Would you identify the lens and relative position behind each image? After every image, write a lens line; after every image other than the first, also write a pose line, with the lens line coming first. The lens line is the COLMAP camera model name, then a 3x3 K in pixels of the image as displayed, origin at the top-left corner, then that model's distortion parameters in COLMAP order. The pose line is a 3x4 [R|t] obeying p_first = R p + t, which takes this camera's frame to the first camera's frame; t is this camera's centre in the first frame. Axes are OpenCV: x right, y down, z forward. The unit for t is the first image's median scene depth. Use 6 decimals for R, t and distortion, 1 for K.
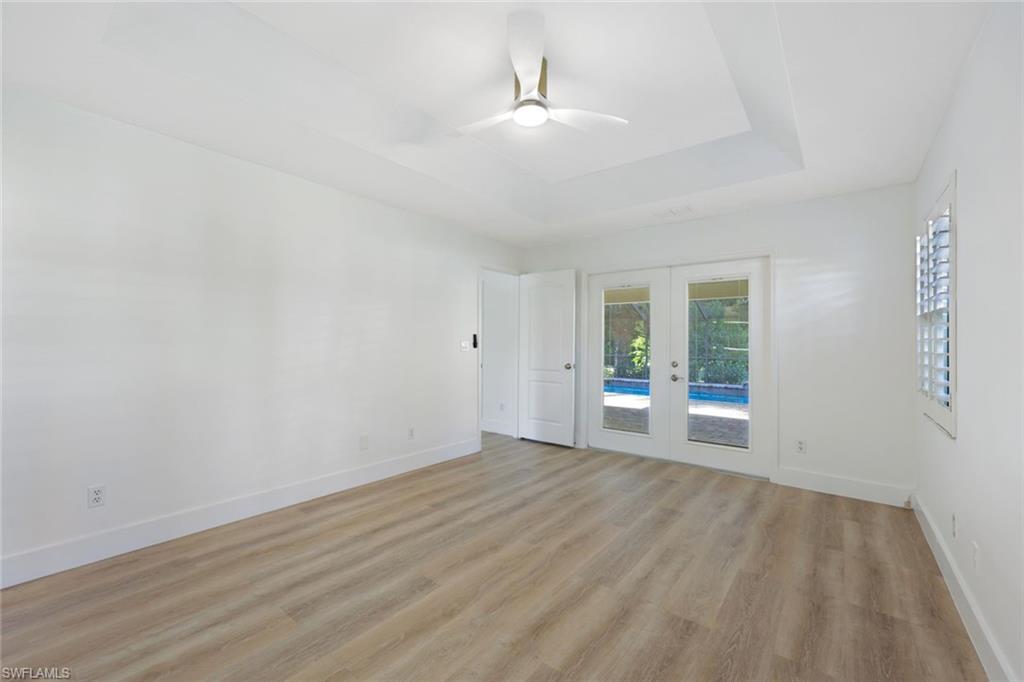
lens RADIAL K [[419.0, 0, 512.0], [0, 419.0, 341.0], [0, 0, 1]] dist [-0.001451, 0.000033]
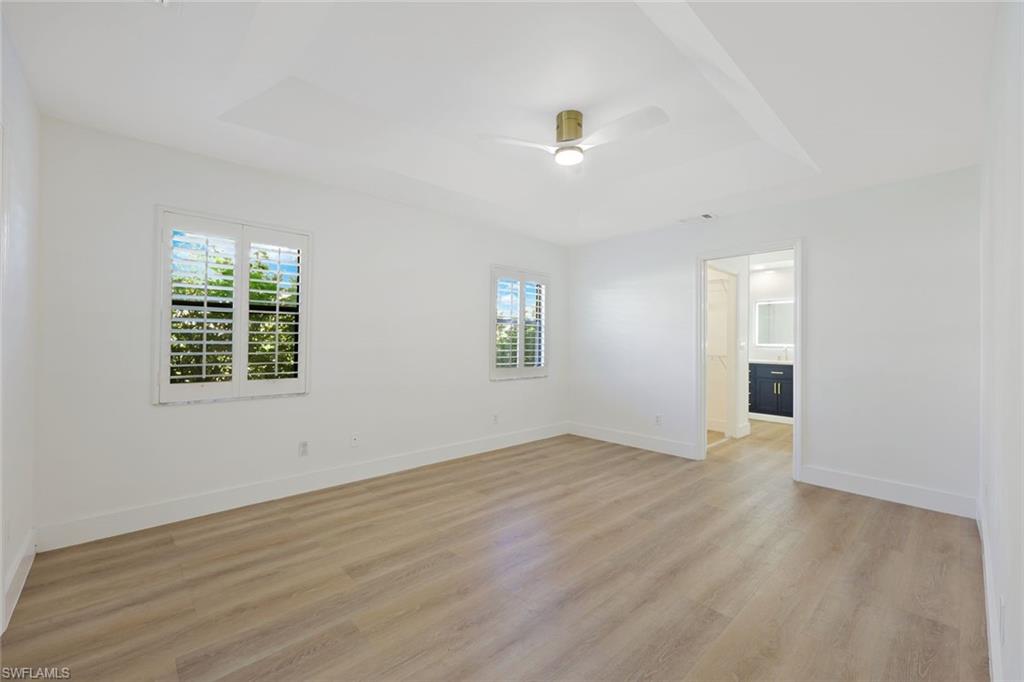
lens RADIAL K [[419.0, 0, 512.0], [0, 419.0, 341.0], [0, 0, 1]] dist [-0.001451, 0.000033]
pose [[-0.988022, -0.014727, 0.153612, 0.013750], [-0.016157, 0.999837, -0.008066, 0.020859], [-0.153468, -0.010452, -0.988098, 2.165191]]
